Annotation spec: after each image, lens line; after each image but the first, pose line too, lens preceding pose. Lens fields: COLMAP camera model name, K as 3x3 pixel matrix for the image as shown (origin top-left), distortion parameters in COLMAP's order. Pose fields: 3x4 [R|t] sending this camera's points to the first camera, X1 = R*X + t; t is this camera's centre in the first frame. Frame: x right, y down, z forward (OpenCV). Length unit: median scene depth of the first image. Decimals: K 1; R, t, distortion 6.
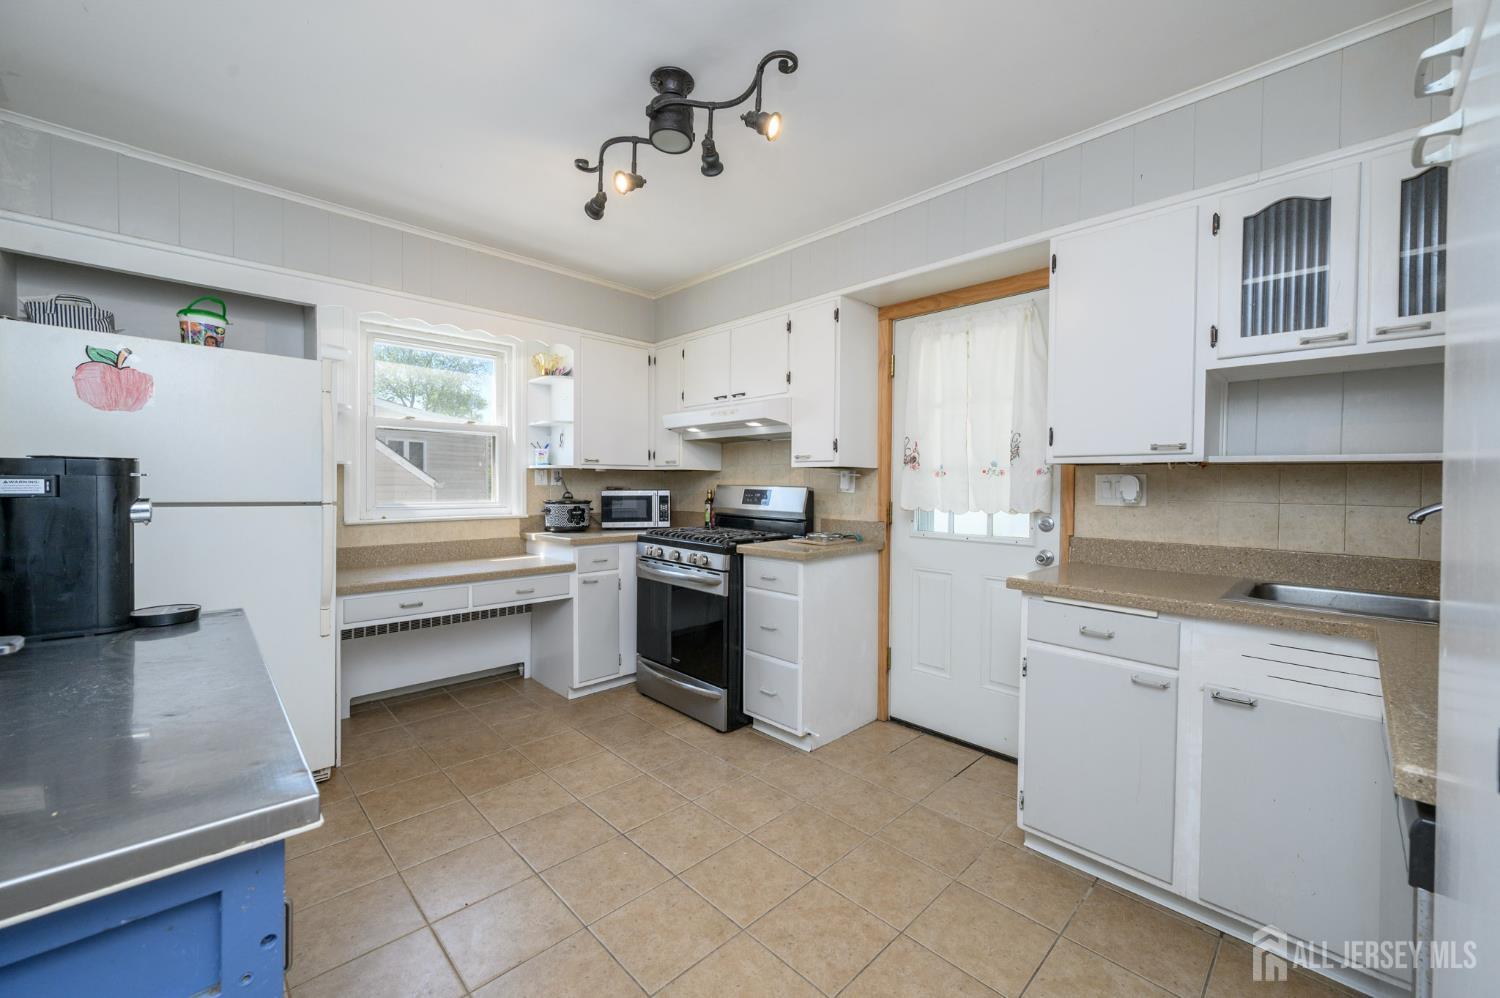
lens RADIAL K [[590.5, 0, 748.0], [0, 590.5, 494.9], [0, 0, 1]] dist [0.000587, -0.000166]
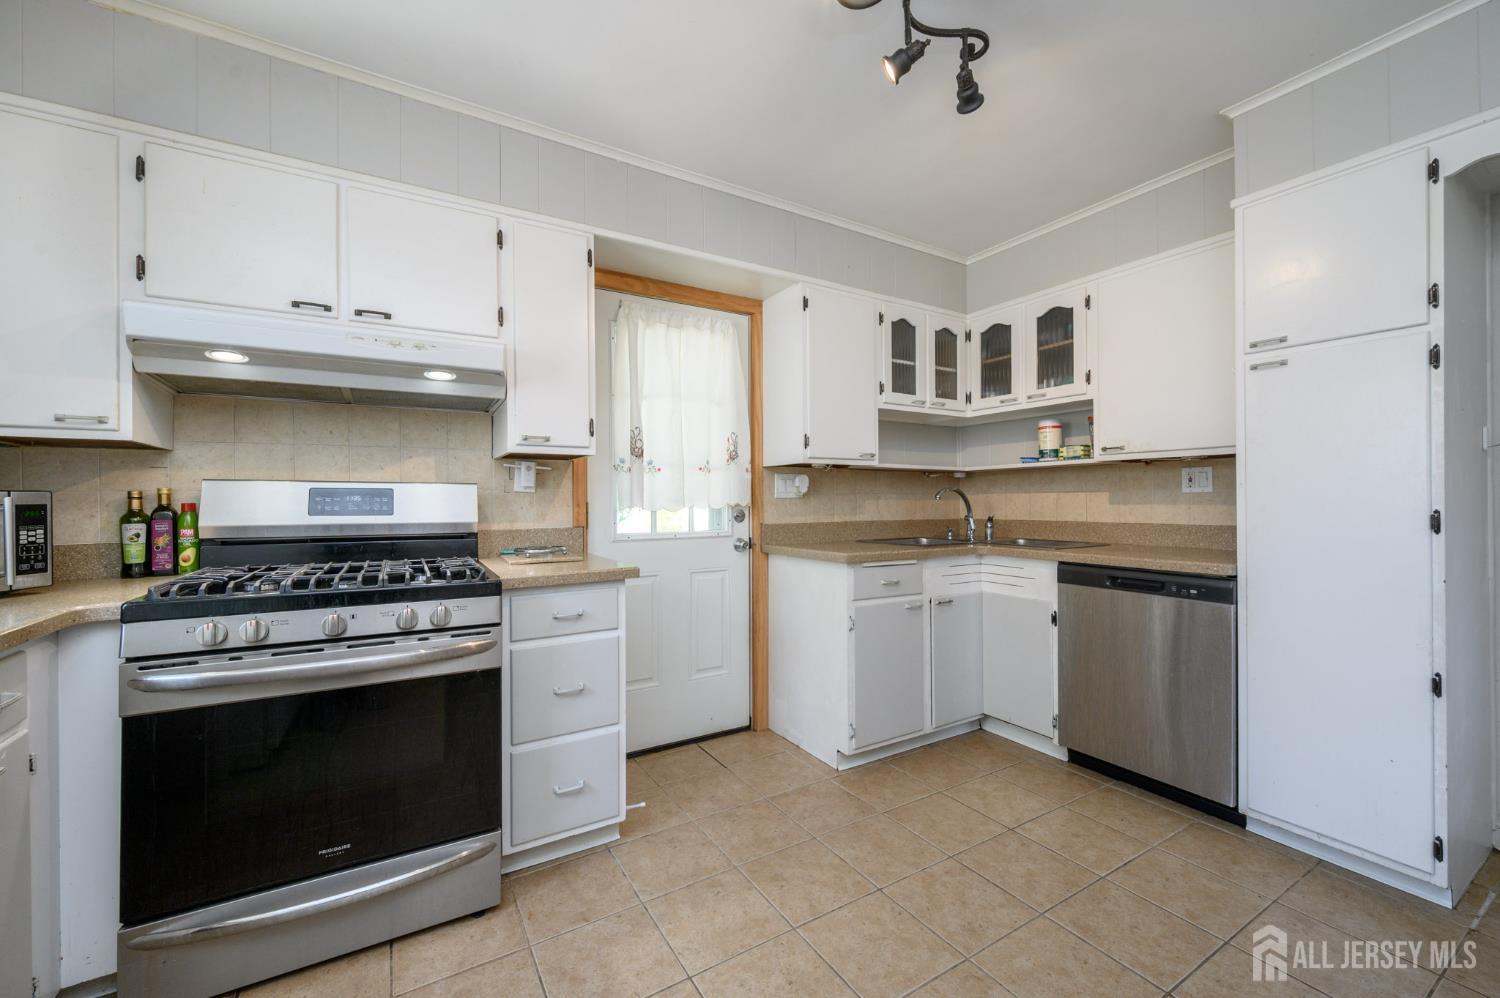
lens RADIAL K [[590.5, 0, 748.0], [0, 590.5, 494.9], [0, 0, 1]] dist [0.000587, -0.000166]
pose [[0.229019, -0.004063, 0.973413, -0.677488], [0.026612, 0.999644, -0.002089, 0.013036], [-0.973058, 0.026382, 0.229046, 0.776604]]
